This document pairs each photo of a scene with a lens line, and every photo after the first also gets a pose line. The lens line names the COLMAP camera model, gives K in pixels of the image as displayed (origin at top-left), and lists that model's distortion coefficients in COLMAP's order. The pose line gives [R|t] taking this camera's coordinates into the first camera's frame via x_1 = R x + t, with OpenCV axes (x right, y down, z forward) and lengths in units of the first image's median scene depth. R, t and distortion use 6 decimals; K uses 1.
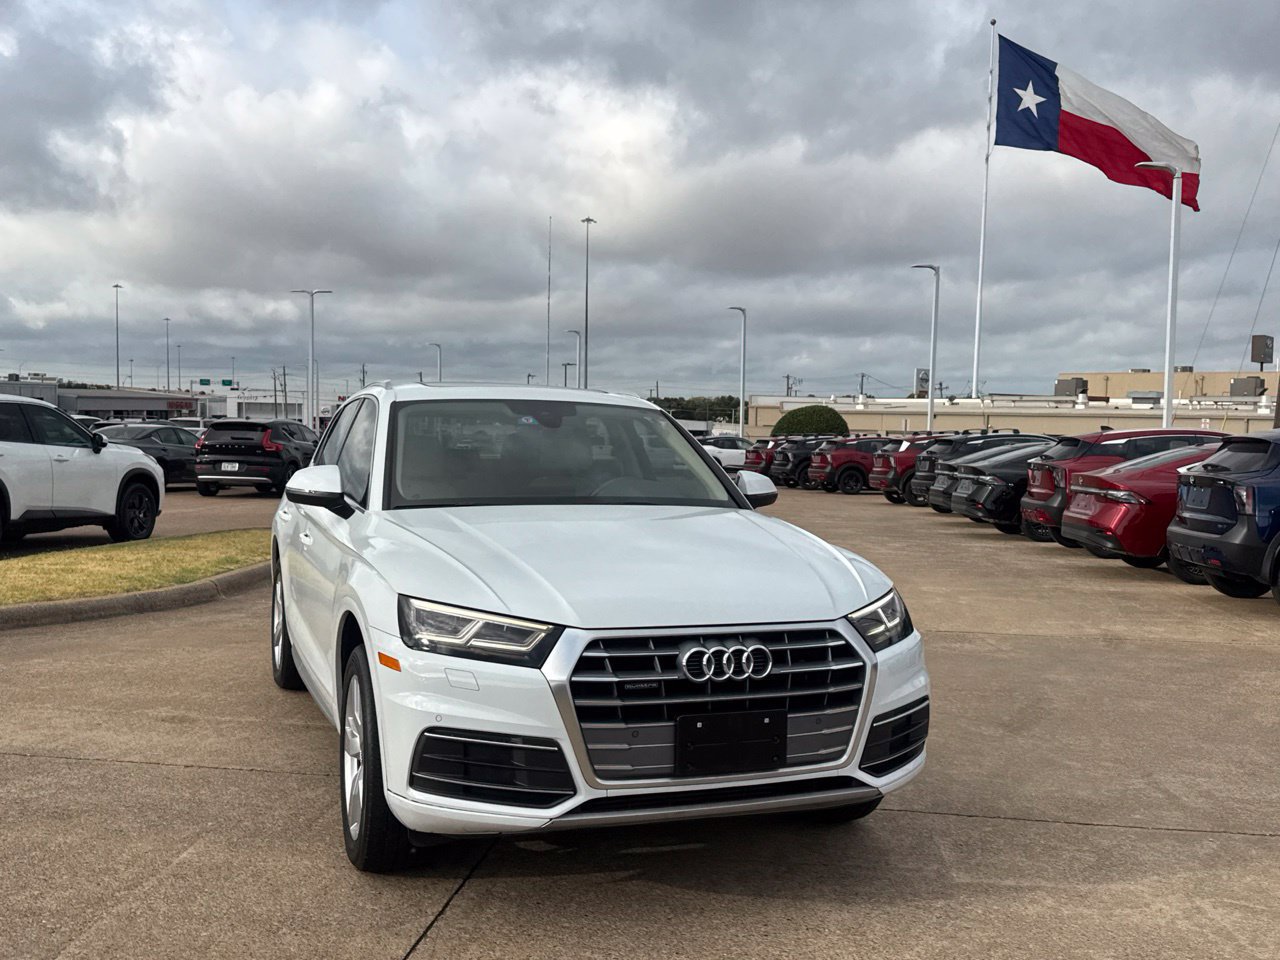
lens RADIAL K [[1212.9, 0, 622.0], [0, 1212.9, 477.4], [0, 0, 1]] dist [0.050774, 0.000000]
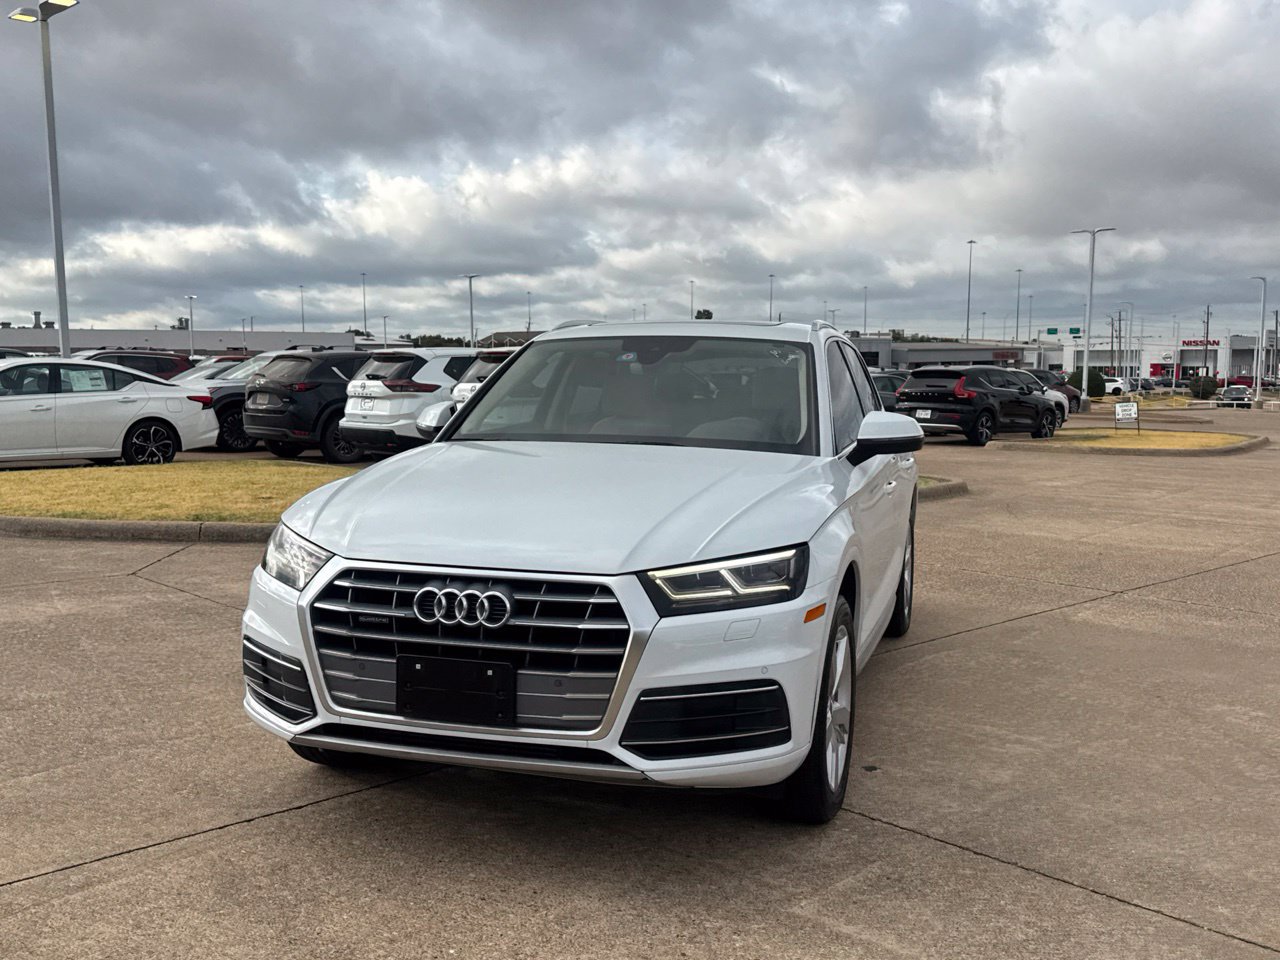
lens RADIAL K [[1212.9, 0, 635.9], [0, 1212.9, 498.3], [0, 0, 1]] dist [0.050774, 0.000000]
pose [[0.789125, 0.050103, -0.612186, 0.686733], [-0.014571, 0.997914, 0.062889, 0.007183], [0.614060, -0.040707, 0.788209, 0.311125]]
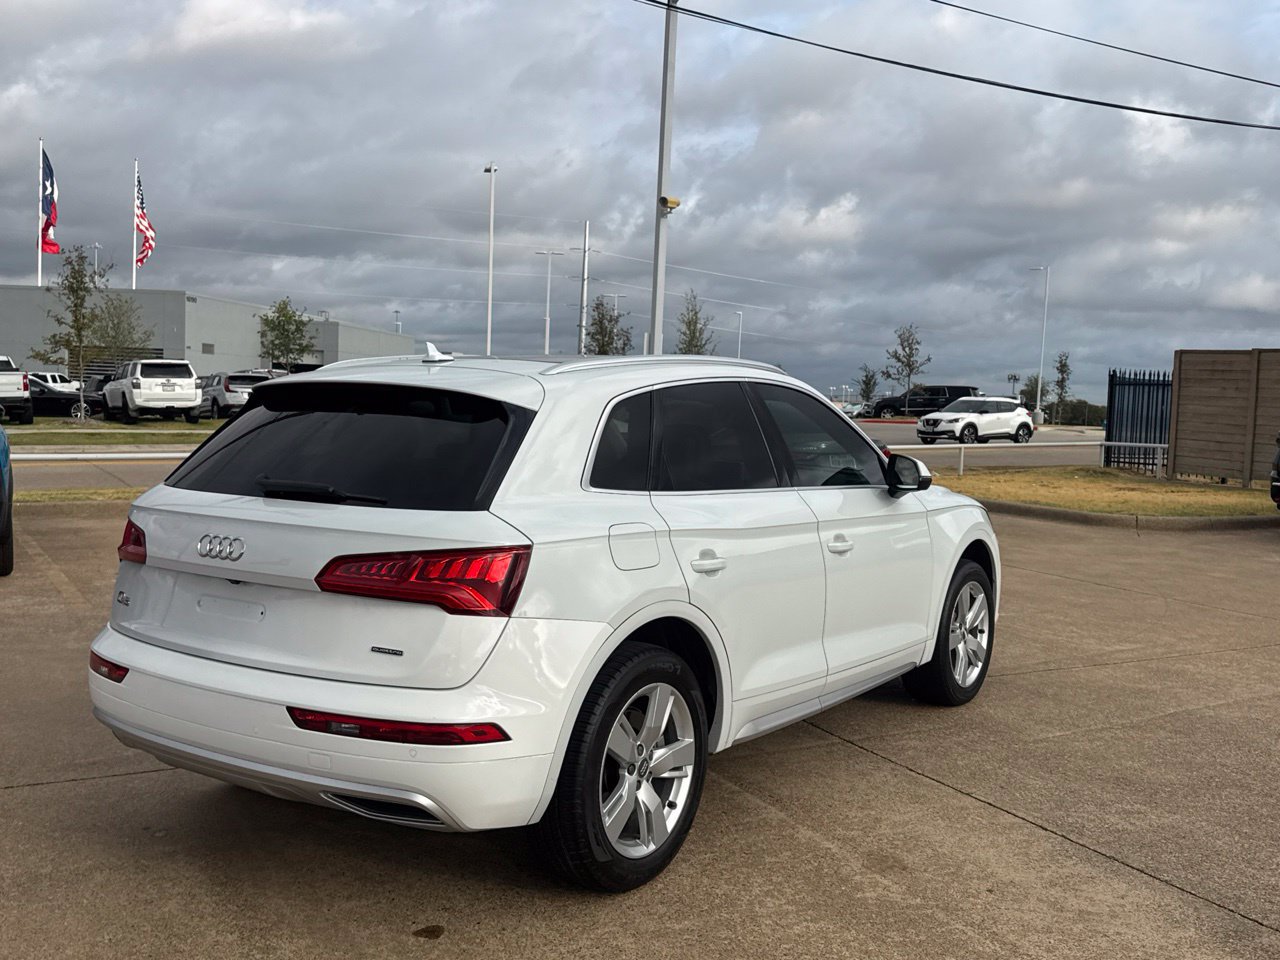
lens RADIAL K [[1212.3, 0, 631.9], [0, 1212.3, 484.7], [0, 0, 1]] dist [0.053474, 0.000000]
pose [[-0.565359, -0.097182, 0.819100, -1.227849], [-0.003373, 0.993299, 0.115522, -0.131583], [-0.824838, 0.062549, -0.561898, 2.228720]]
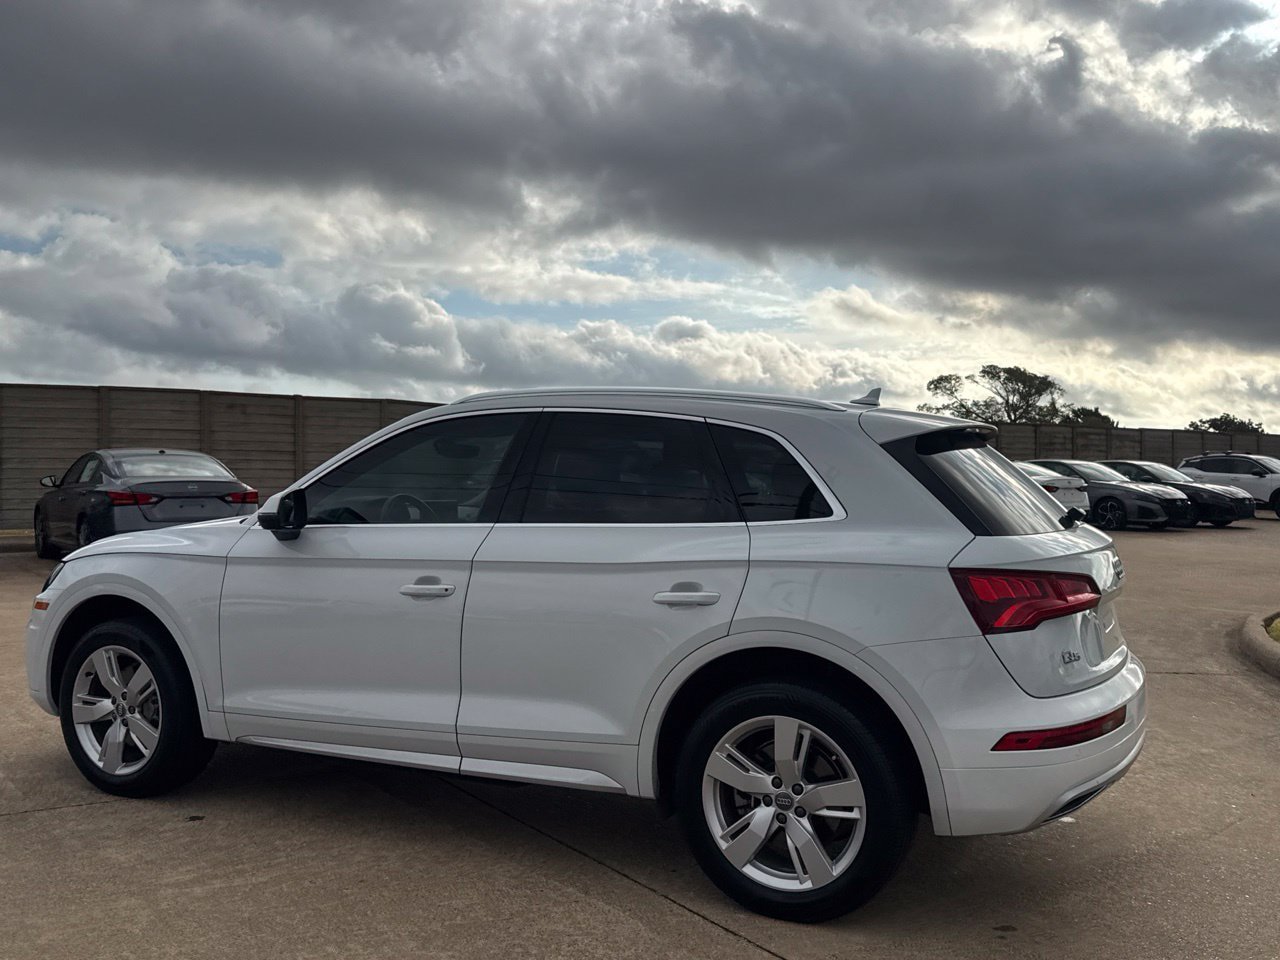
lens RADIAL K [[1214.7, 0, 640.1], [0, 1214.7, 525.3], [0, 0, 1]] dist [0.053713, 0.000000]
pose [[-0.728828, 0.002769, -0.684691, 0.687516], [-0.056248, 0.996370, 0.063904, -0.062666], [0.682383, 0.085087, -0.726026, 2.455359]]
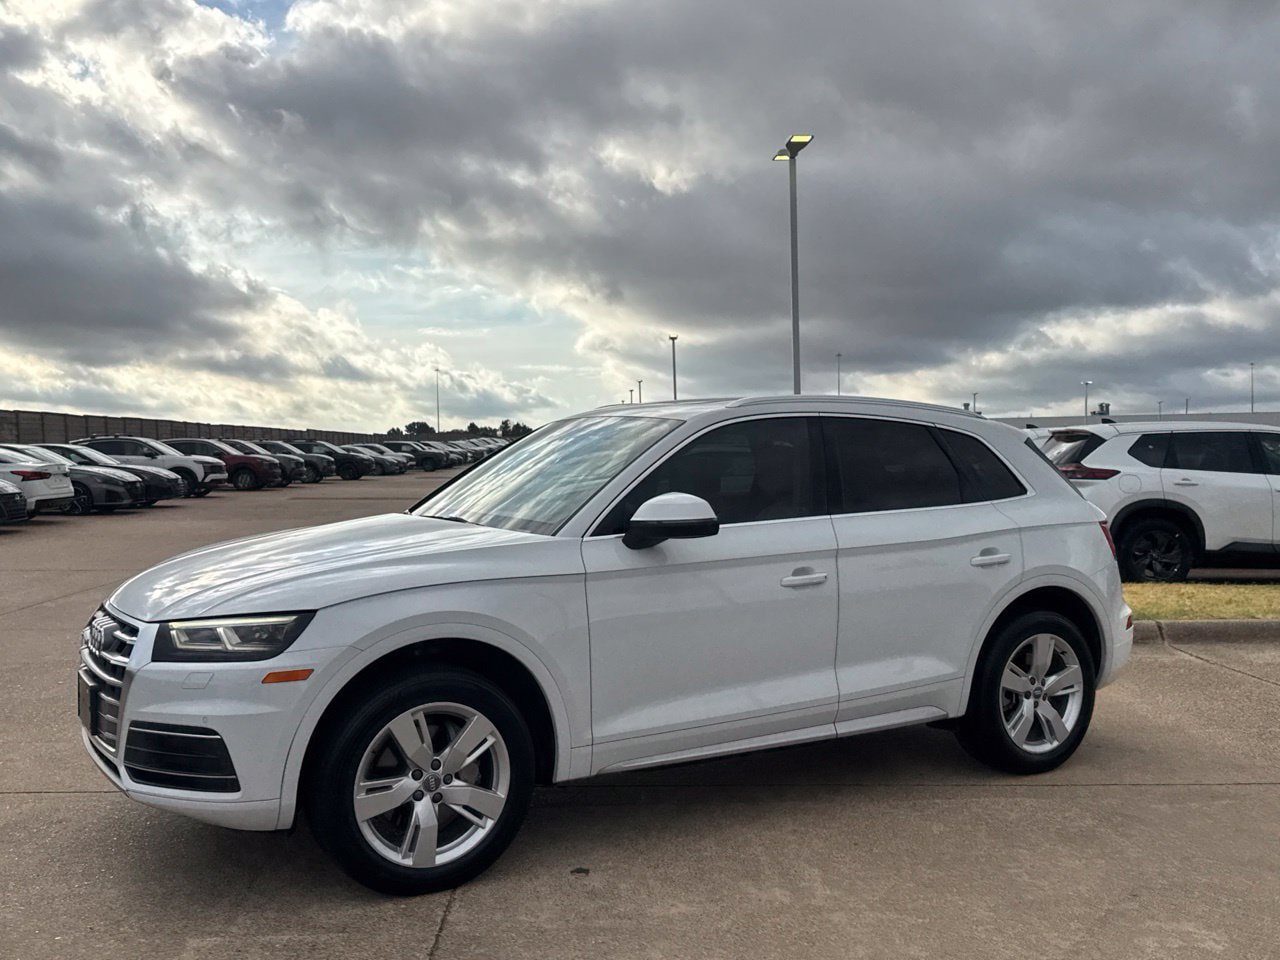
lens RADIAL K [[1214.7, 0, 627.0], [0, 1214.7, 517.8], [0, 0, 1]] dist [0.053713, 0.000000]
pose [[0.171522, 0.032163, -0.984655, 1.219496], [-0.031000, 0.999148, 0.027237, -0.012536], [0.984693, 0.025853, 0.172373, 1.166693]]
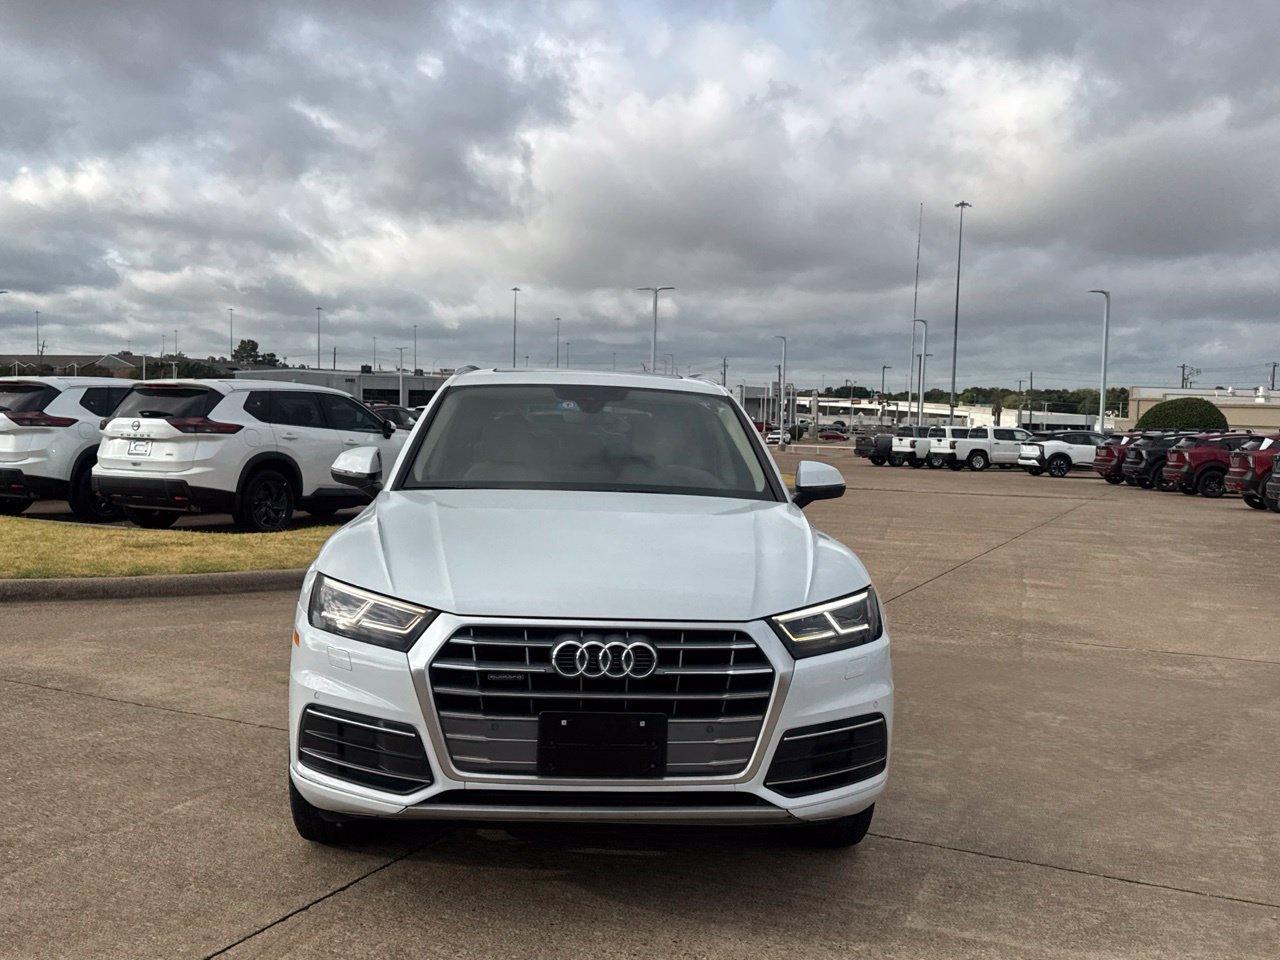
lens RADIAL K [[1212.9, 0, 628.7], [0, 1212.9, 470.4], [0, 0, 1]] dist [0.050774, 0.000000]
pose [[0.956206, 0.020816, -0.291955, 0.338581], [-0.020817, 0.999778, 0.003104, 0.002461], [0.291955, 0.003109, 0.956427, 0.093409]]
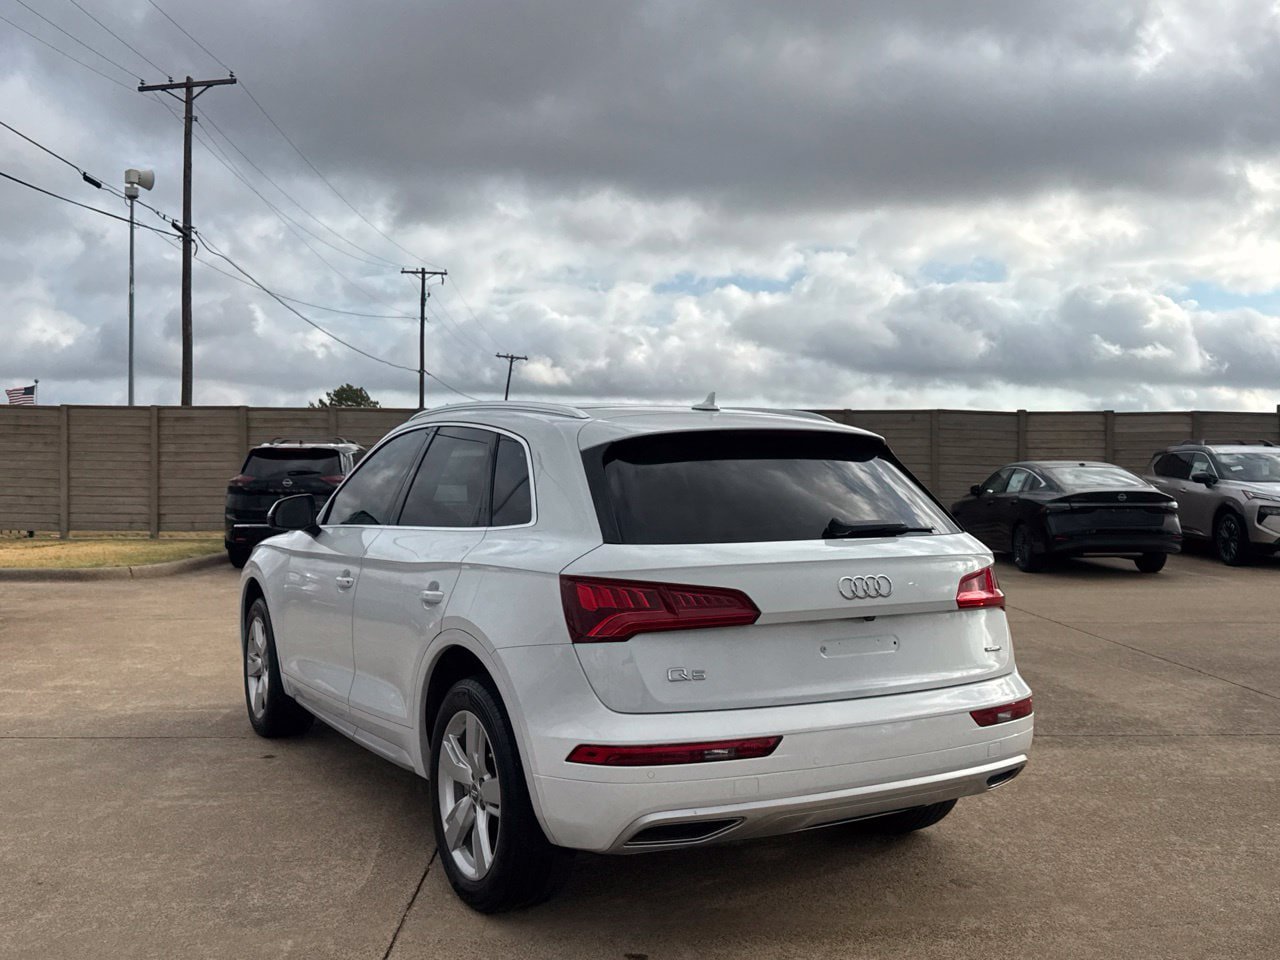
lens RADIAL K [[1212.3, 0, 628.5], [0, 1212.3, 479.6], [0, 0, 1]] dist [0.053474, 0.000000]
pose [[-0.986957, -0.023866, -0.159205, -0.003812], [-0.031252, 0.998540, 0.044056, -0.098976], [0.157921, 0.048457, -0.986262, 2.855951]]
